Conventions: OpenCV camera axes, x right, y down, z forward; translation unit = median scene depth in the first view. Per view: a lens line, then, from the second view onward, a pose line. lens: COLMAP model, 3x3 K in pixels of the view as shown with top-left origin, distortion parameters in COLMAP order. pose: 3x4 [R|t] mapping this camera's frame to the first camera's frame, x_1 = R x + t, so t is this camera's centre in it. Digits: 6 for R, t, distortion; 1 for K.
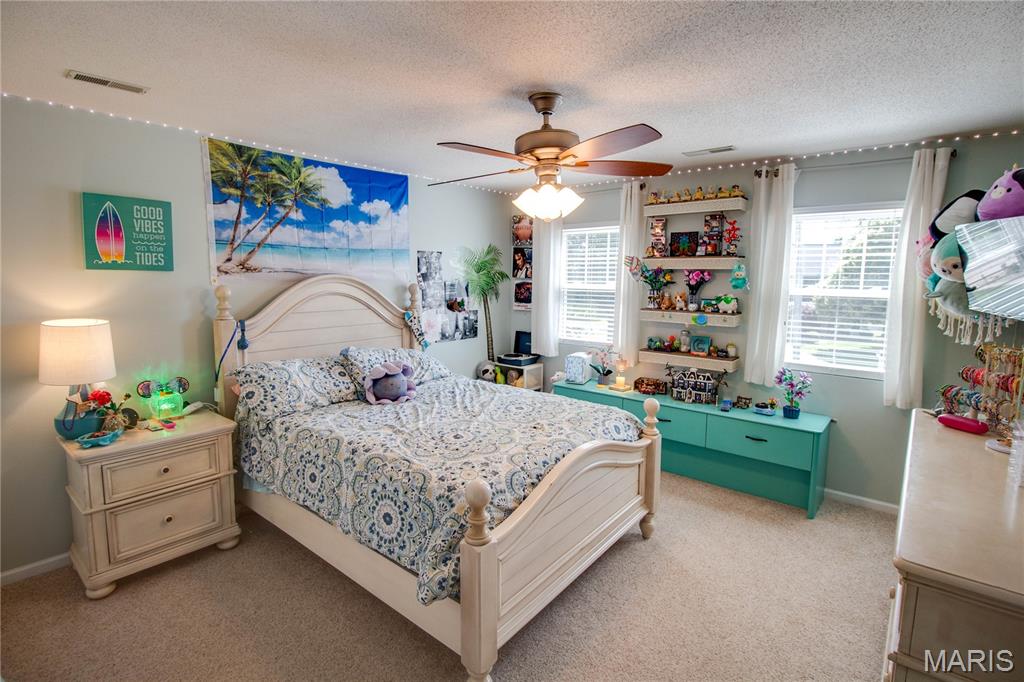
lens RADIAL K [[487.9, 0, 509.7], [0, 487.9, 325.4], [0, 0, 1]] dist [-0.010376, -0.001543]
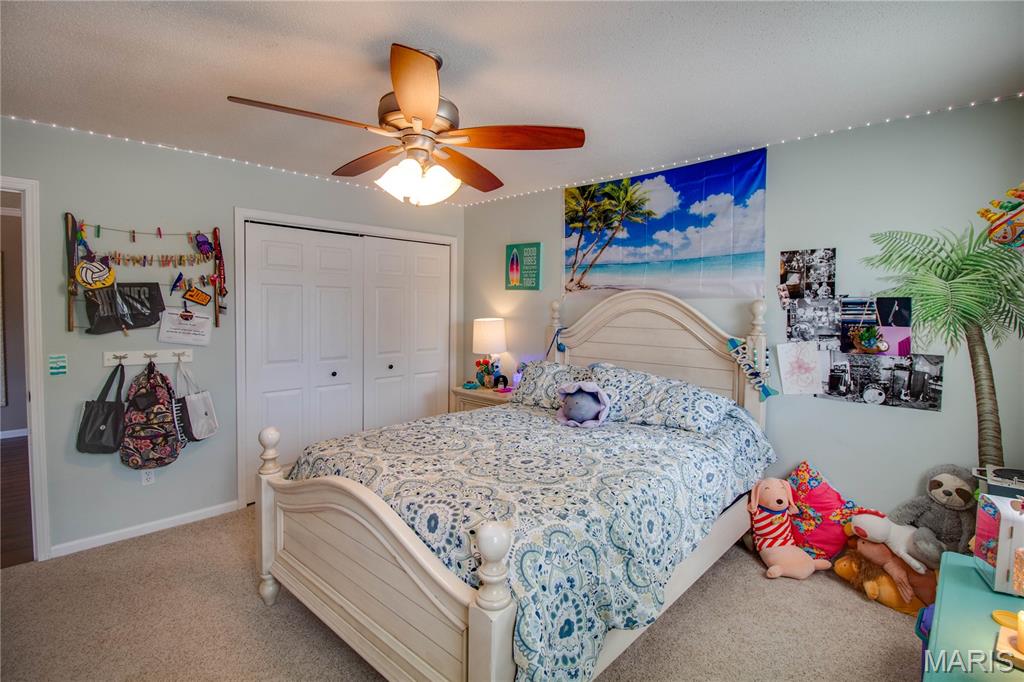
lens RADIAL K [[487.9, 0, 509.7], [0, 487.9, 325.4], [0, 0, 1]] dist [-0.010376, -0.001543]
pose [[-0.073252, 0.044459, -0.996322, 0.631846], [-0.100531, 0.993588, 0.051728, -0.061106], [0.992234, 0.103950, -0.068312, 0.850059]]
